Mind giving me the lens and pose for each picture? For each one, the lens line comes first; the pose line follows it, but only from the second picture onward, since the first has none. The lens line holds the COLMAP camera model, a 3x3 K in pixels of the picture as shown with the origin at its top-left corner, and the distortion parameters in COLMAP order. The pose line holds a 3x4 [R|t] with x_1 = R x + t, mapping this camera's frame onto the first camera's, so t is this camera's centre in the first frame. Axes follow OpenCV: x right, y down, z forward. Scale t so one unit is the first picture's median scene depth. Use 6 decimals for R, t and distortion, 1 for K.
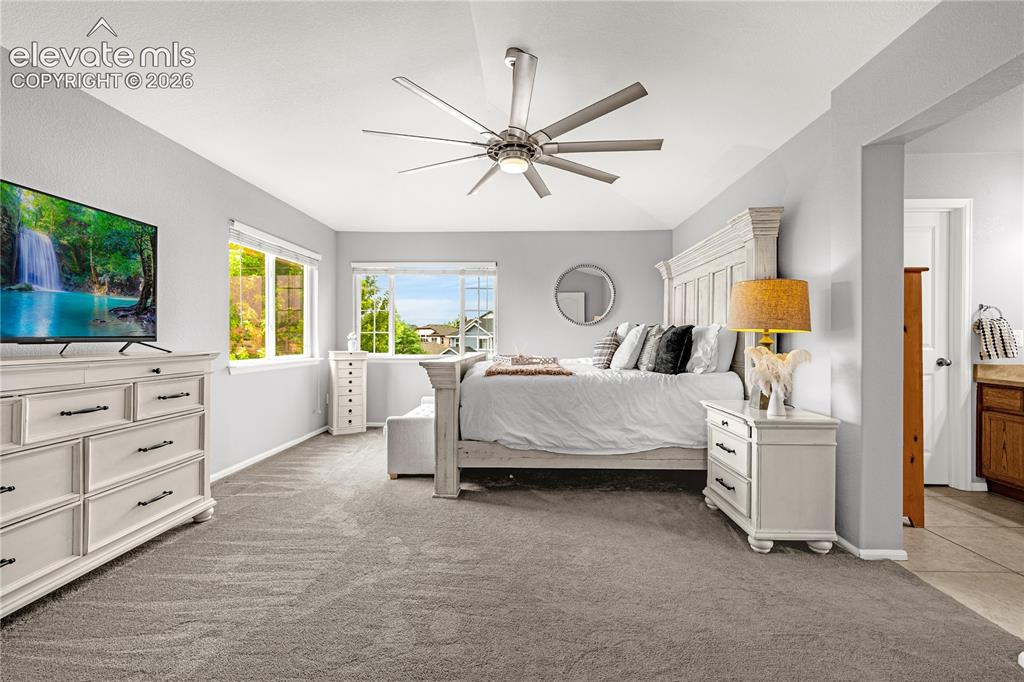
lens RADIAL K [[444.4, 0, 528.9], [0, 444.4, 339.1], [0, 0, 1]] dist [0.001292, 0.000573]
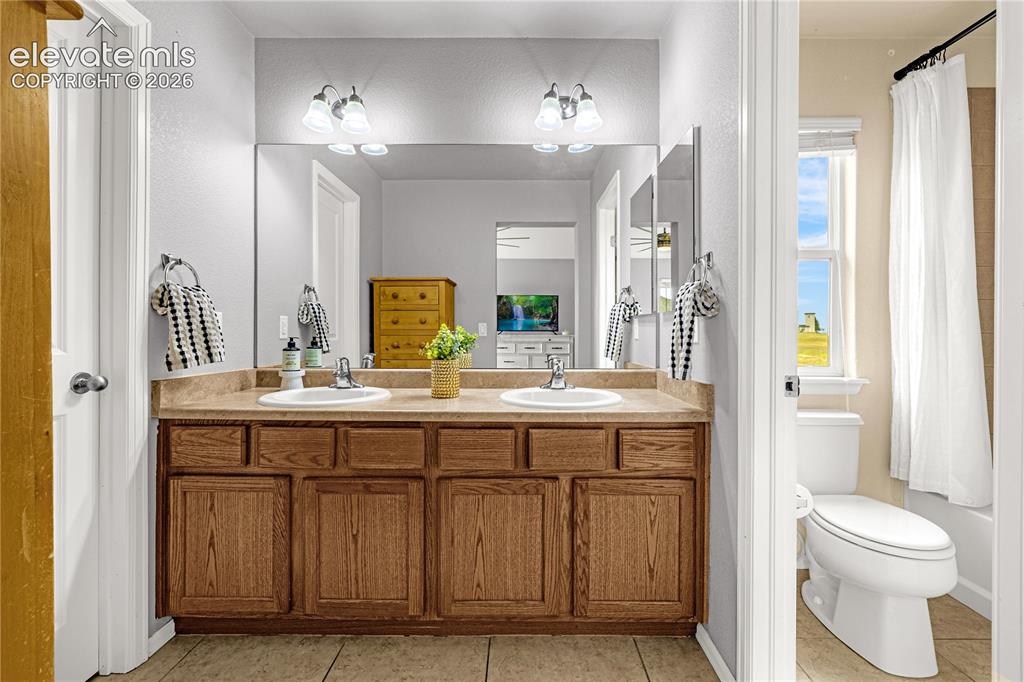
lens RADIAL K [[444.4, 0, 513.3], [0, 444.4, 330.8], [0, 0, 1]] dist [0.001292, 0.000573]
pose [[0.008246, 0.002032, 0.999964, 0.559188], [-0.001458, 0.999997, -0.002020, 0.004757], [-0.999965, -0.001441, 0.008249, 0.644080]]
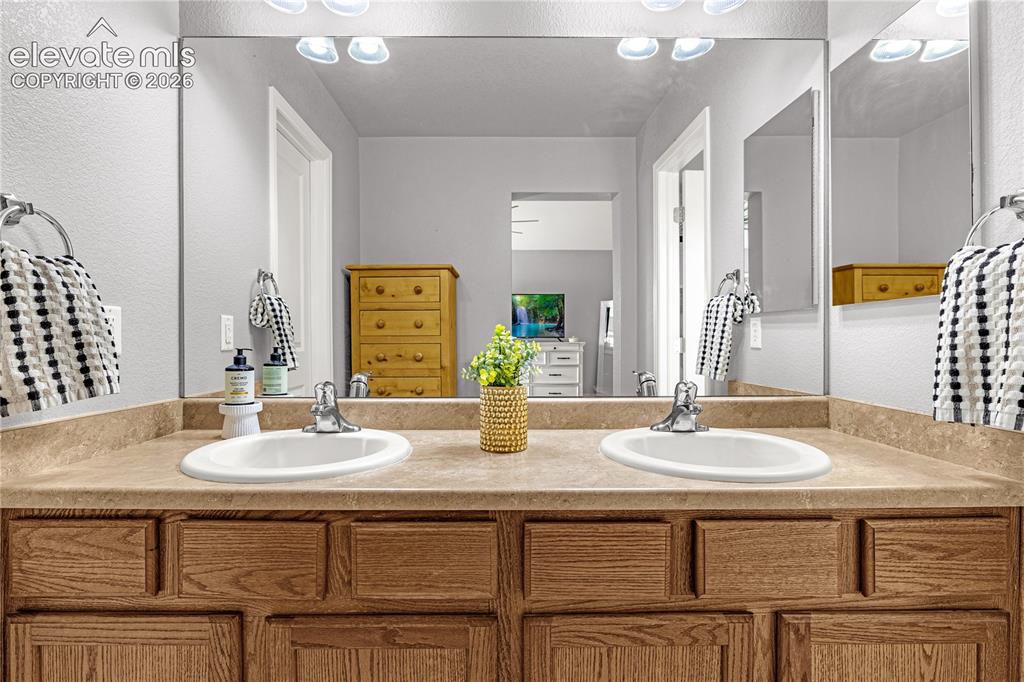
lens RADIAL K [[497.6, 0, 495.9], [0, 497.6, 340.9], [0, 0, 1]] dist [-0.007864, 0.001926]
pose [[-0.007635, -0.004295, 0.999962, 0.759612], [0.003110, 0.999986, 0.004318, 0.005530], [-0.999966, 0.003143, -0.007622, 0.747461]]
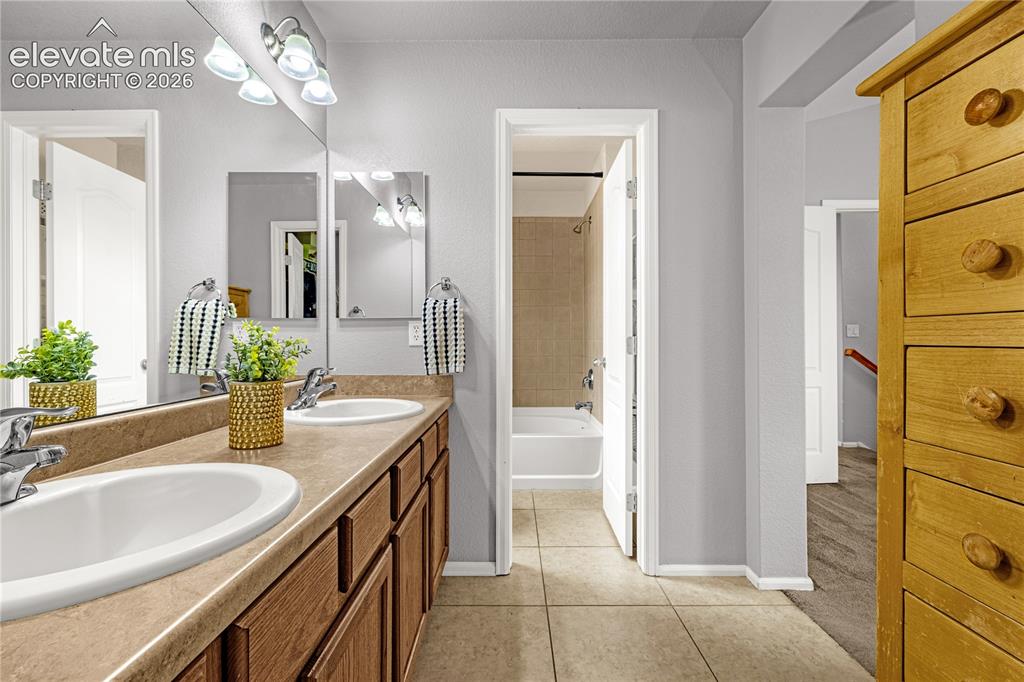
lens RADIAL K [[444.4, 0, 511.9], [0, 444.4, 342.6], [0, 0, 1]] dist [0.001292, 0.000573]
pose [[-0.999973, 0.005400, -0.004943, 0.956286], [0.005400, 0.999985, 0.000047, 0.014096], [0.004943, 0.000020, -0.999988, 1.087524]]
